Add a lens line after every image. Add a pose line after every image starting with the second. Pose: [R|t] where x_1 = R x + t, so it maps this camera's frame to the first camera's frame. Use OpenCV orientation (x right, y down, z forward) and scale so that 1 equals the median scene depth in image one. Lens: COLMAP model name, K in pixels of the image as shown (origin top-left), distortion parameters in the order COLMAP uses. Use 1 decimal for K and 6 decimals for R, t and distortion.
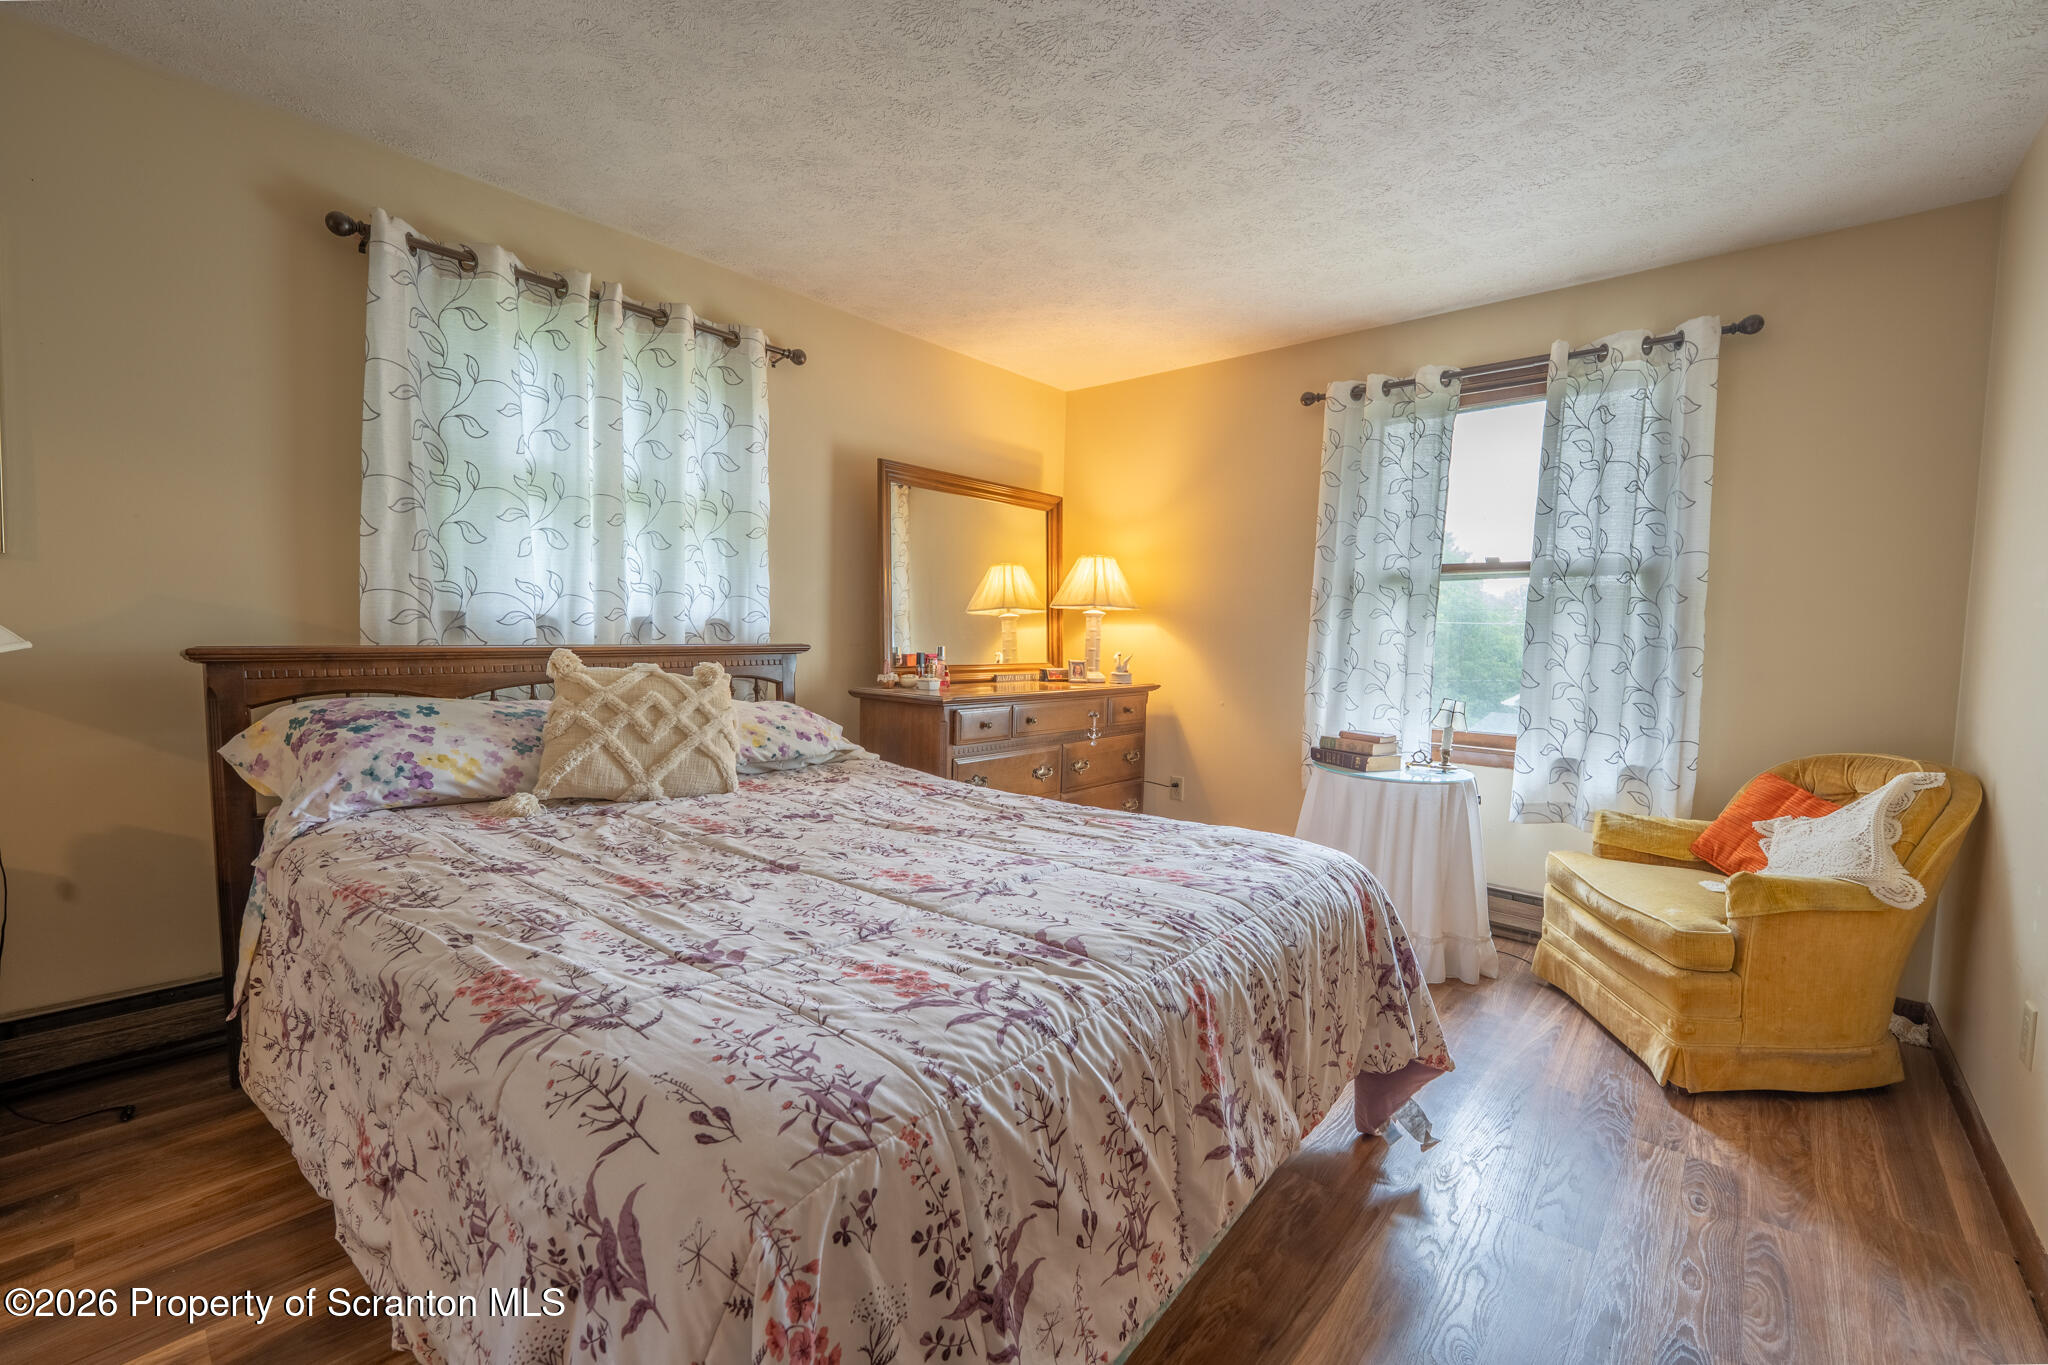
lens RADIAL K [[872.1, 0, 1021.5], [0, 872.1, 673.6], [0, 0, 1]] dist [-0.000983, -0.000293]
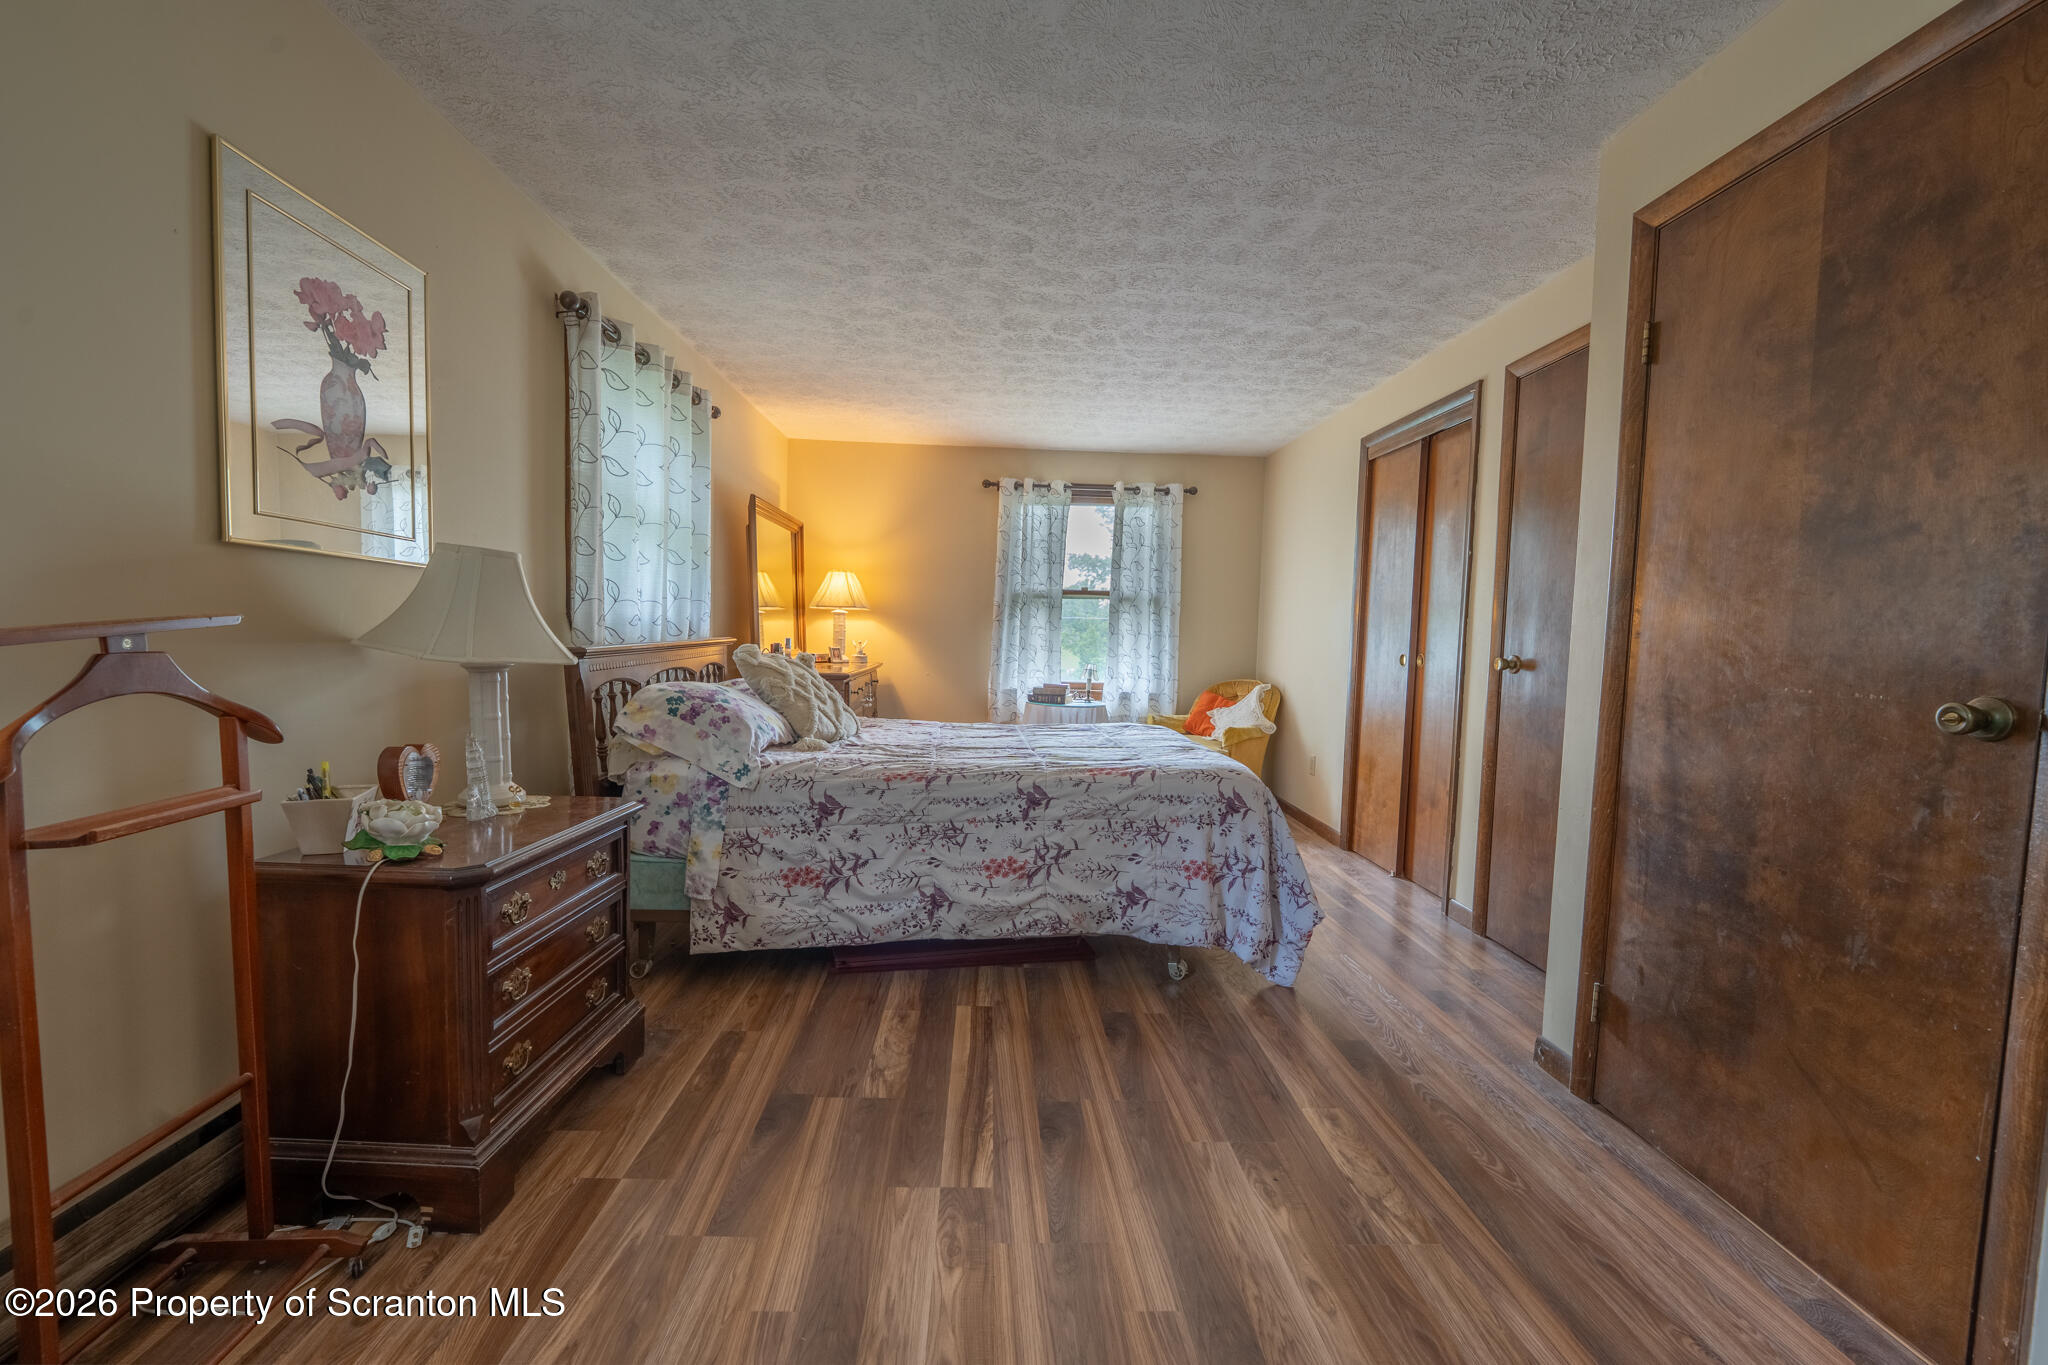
lens RADIAL K [[894.1, 0, 1027.8], [0, 894.1, 685.3], [0, 0, 1]] dist [-0.004079, -0.000618]
pose [[0.708861, -0.046710, 0.703799, -0.990607], [0.021337, 0.998768, 0.044796, -0.014820], [-0.705025, -0.016737, 0.708985, -0.297559]]
